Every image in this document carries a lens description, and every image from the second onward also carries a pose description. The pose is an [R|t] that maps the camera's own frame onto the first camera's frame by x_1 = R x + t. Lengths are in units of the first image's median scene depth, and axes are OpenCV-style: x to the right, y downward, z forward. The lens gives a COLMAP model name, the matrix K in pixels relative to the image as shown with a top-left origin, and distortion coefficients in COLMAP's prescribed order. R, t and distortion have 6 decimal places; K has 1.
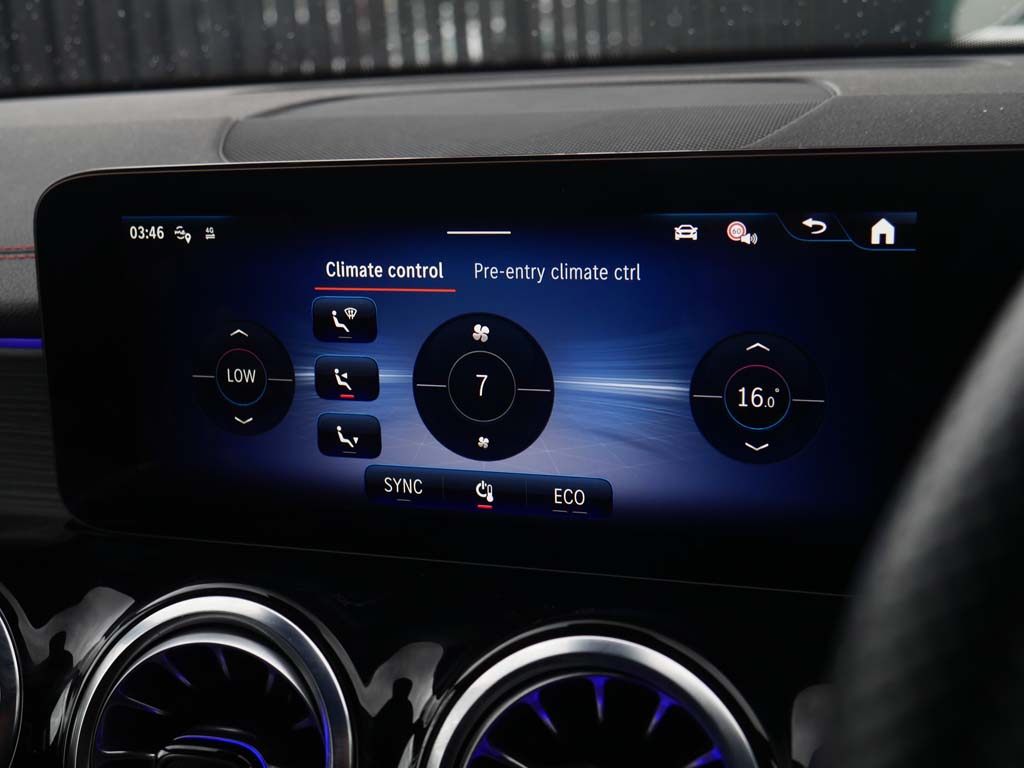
lens RADIAL K [[1309.5, 0, 514.3], [0, 1309.5, 382.3], [0, 0, 1]] dist [-0.008431, 0.000000]
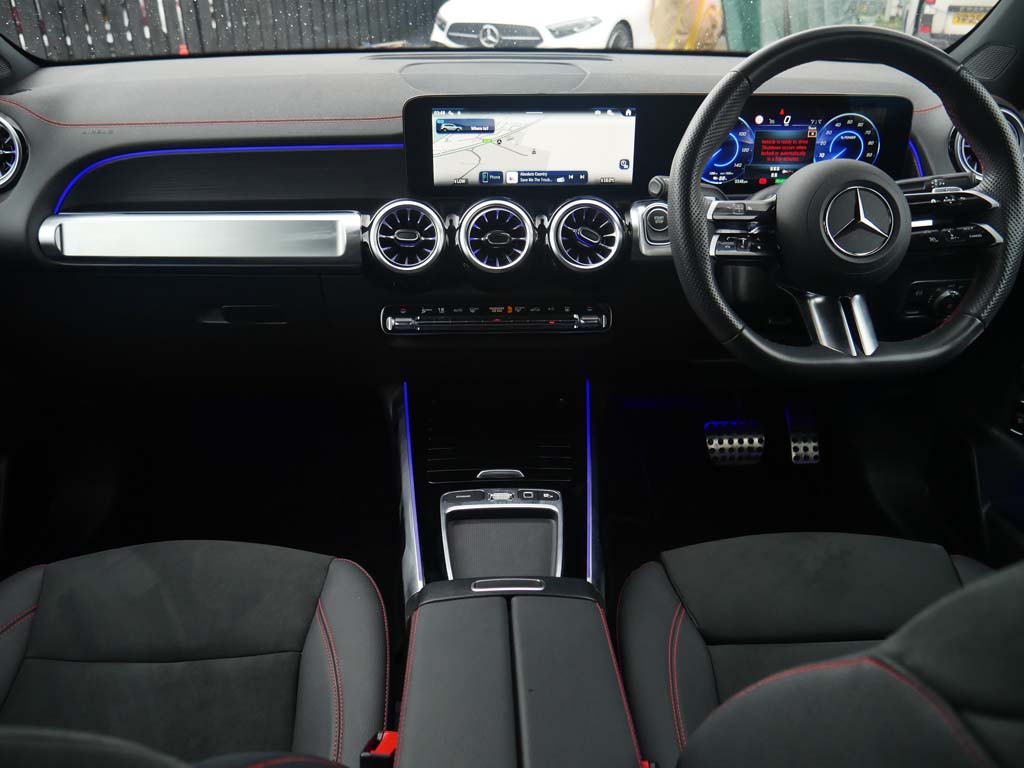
lens RADIAL K [[875.1, 0, 509.2], [0, 875.1, 390.2], [0, 0, 1]] dist [-0.023540, 0.015321]
pose [[0.929811, -0.116403, 0.349144, -1.063751], [0.043180, 0.976617, 0.210606, 0.142906], [-0.365495, -0.180747, 0.913096, -1.497613]]
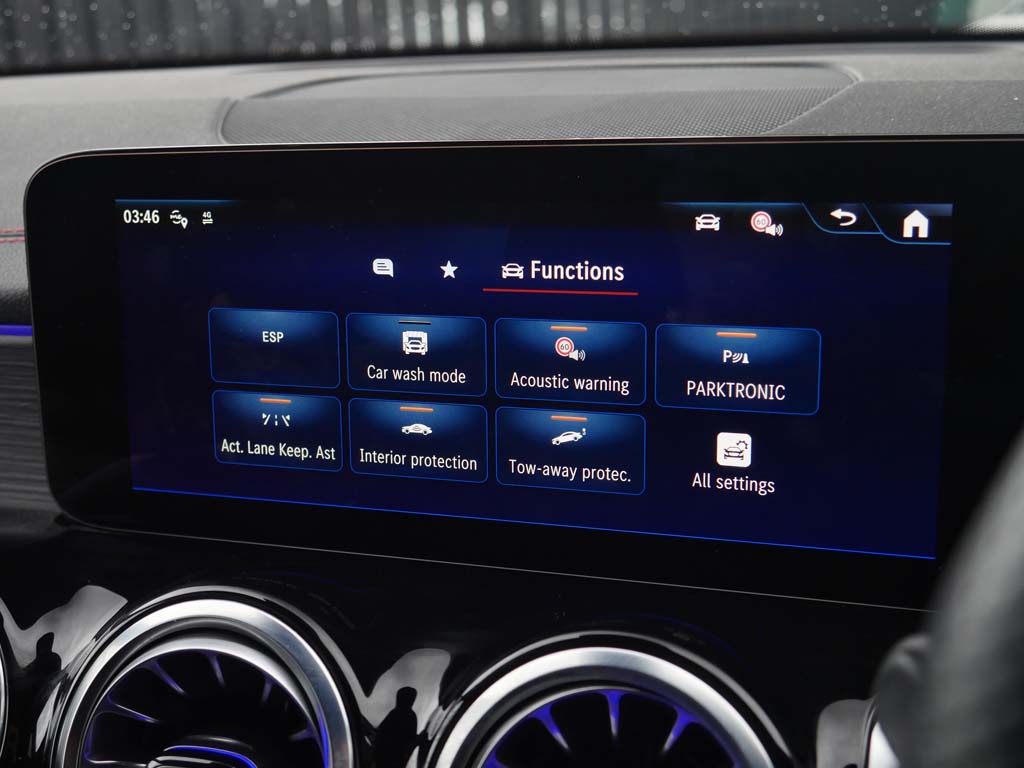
lens RADIAL K [[1309.5, 0, 513.5], [0, 1309.5, 383.8], [0, 0, 1]] dist [-0.008431, 0.000000]
pose [[0.999948, 0.010150, 0.001319, -0.008656], [-0.010165, 0.999871, 0.012429, -0.006800], [-0.001193, -0.012442, 0.999922, 0.040978]]
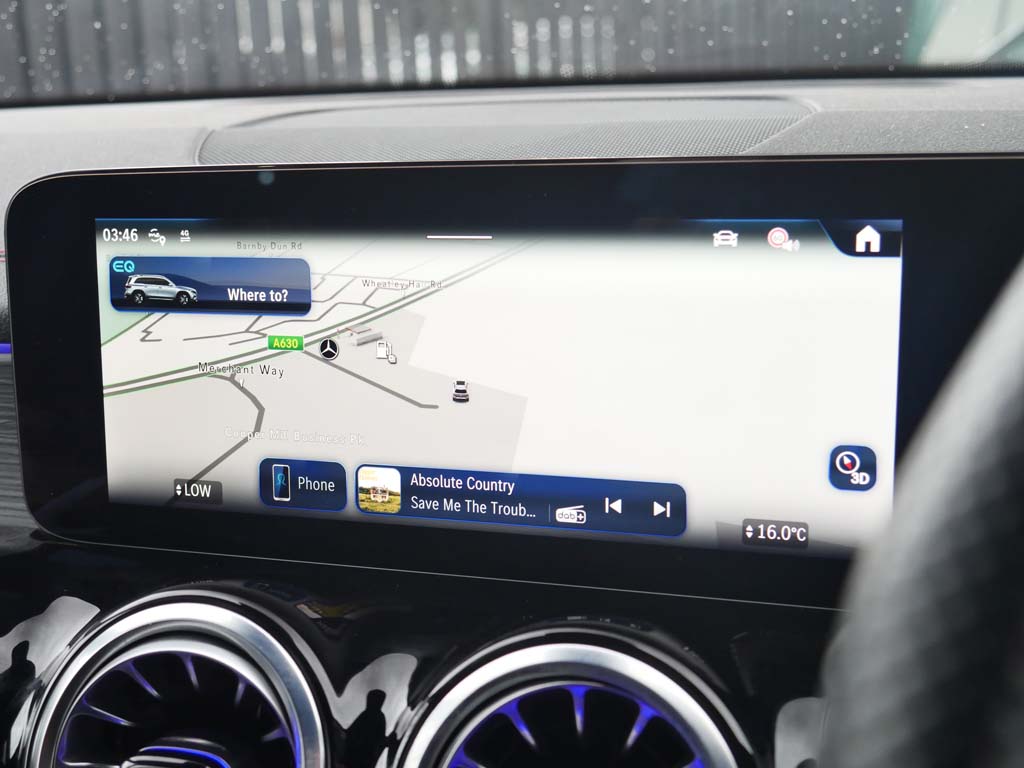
lens RADIAL K [[1309.5, 0, 513.1], [0, 1309.5, 384.8], [0, 0, 1]] dist [-0.008431, 0.000000]
pose [[0.999704, 0.011473, 0.021436, -0.005838], [-0.010987, 0.999684, -0.022622, 0.016910], [-0.021689, 0.022380, 0.999514, 0.014438]]
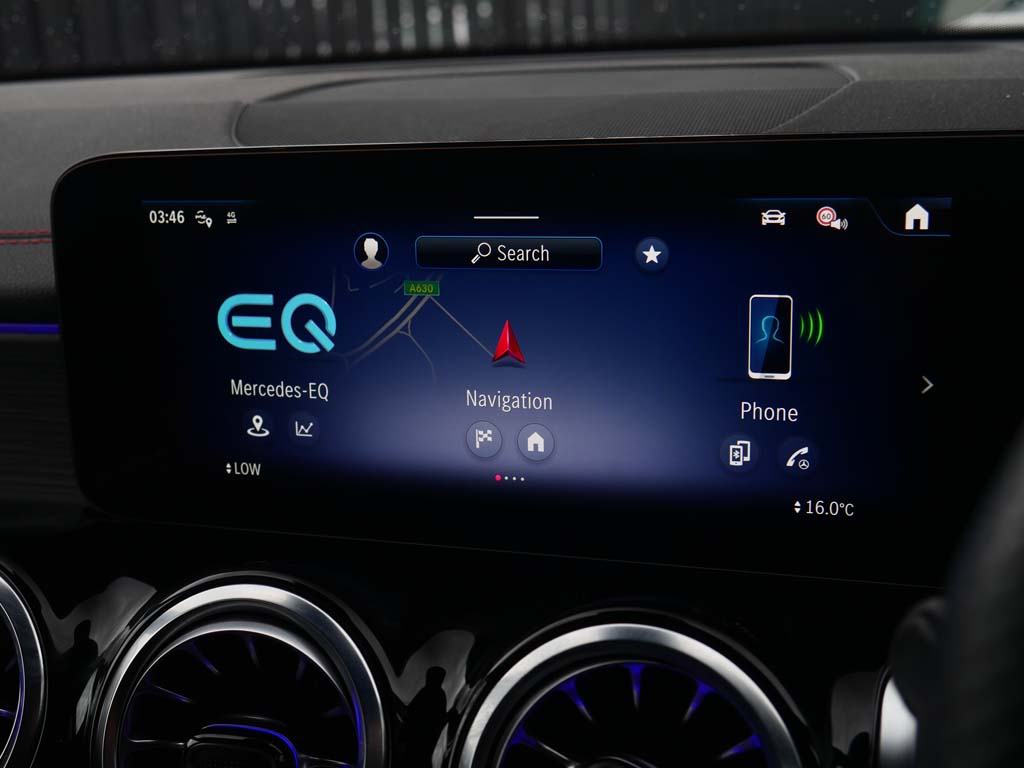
lens RADIAL K [[1309.5, 0, 510.1], [0, 1309.5, 383.7], [0, 0, 1]] dist [-0.008431, 0.000000]
pose [[0.999951, 0.000451, 0.009930, -0.031037], [-0.000567, 0.999931, 0.011698, -0.000078], [-0.009924, -0.011703, 0.999882, 0.006328]]
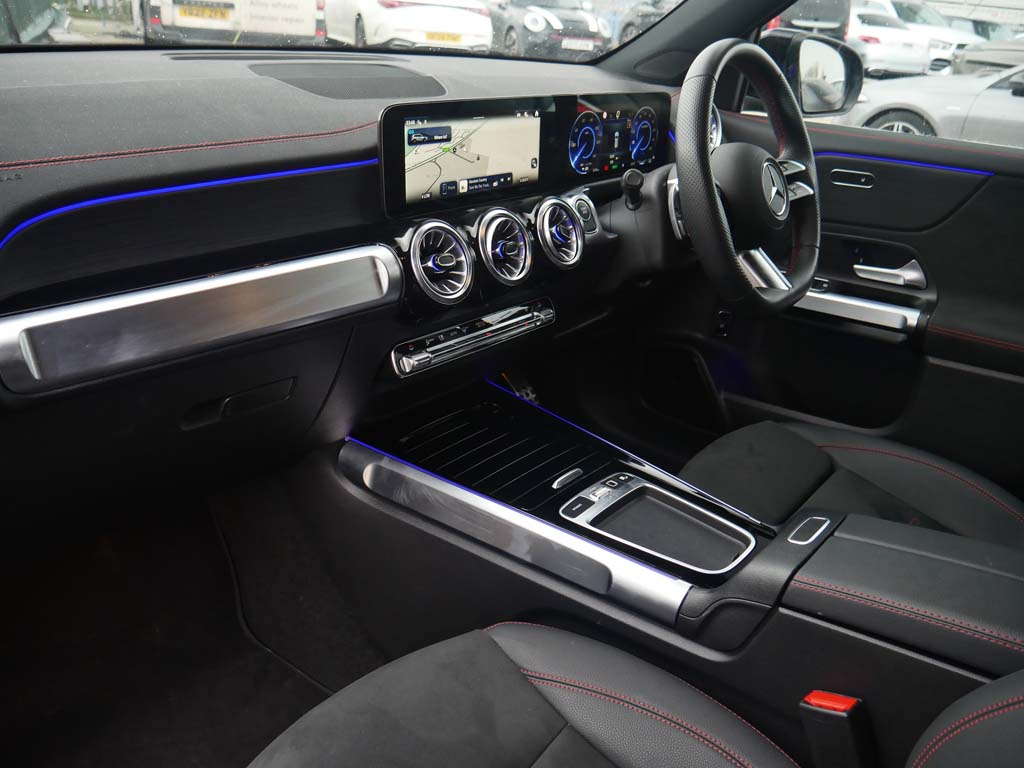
lens RADIAL K [[875.1, 0, 513.6], [0, 875.1, 380.4], [0, 0, 1]] dist [-0.023540, 0.015321]
pose [[0.326756, -0.312409, 0.891981, -2.411974], [0.127926, 0.949721, 0.285769, -0.093377], [-0.936411, 0.020731, 0.350293, -0.017949]]
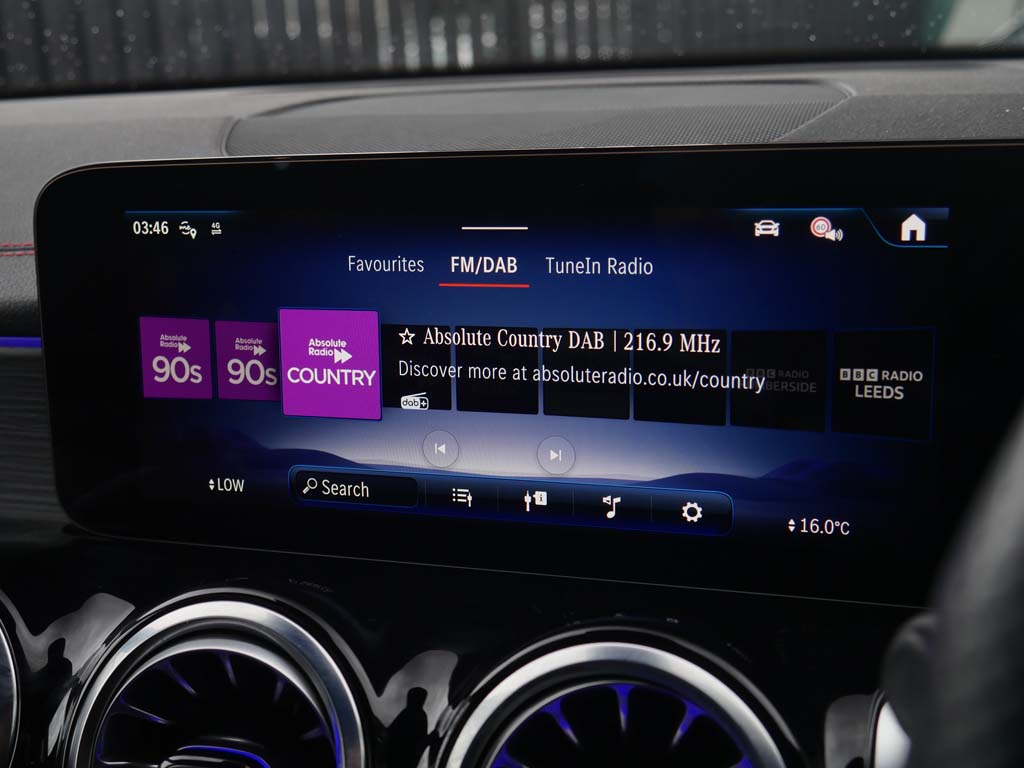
lens RADIAL K [[1309.5, 0, 511.7], [0, 1309.5, 383.7], [0, 0, 1]] dist [-0.008431, 0.000000]
pose [[0.999955, 0.005365, 0.007810, -0.019578], [-0.005283, 0.999931, -0.010462, 0.010148], [-0.007866, 0.010420, 0.999915, 0.026634]]
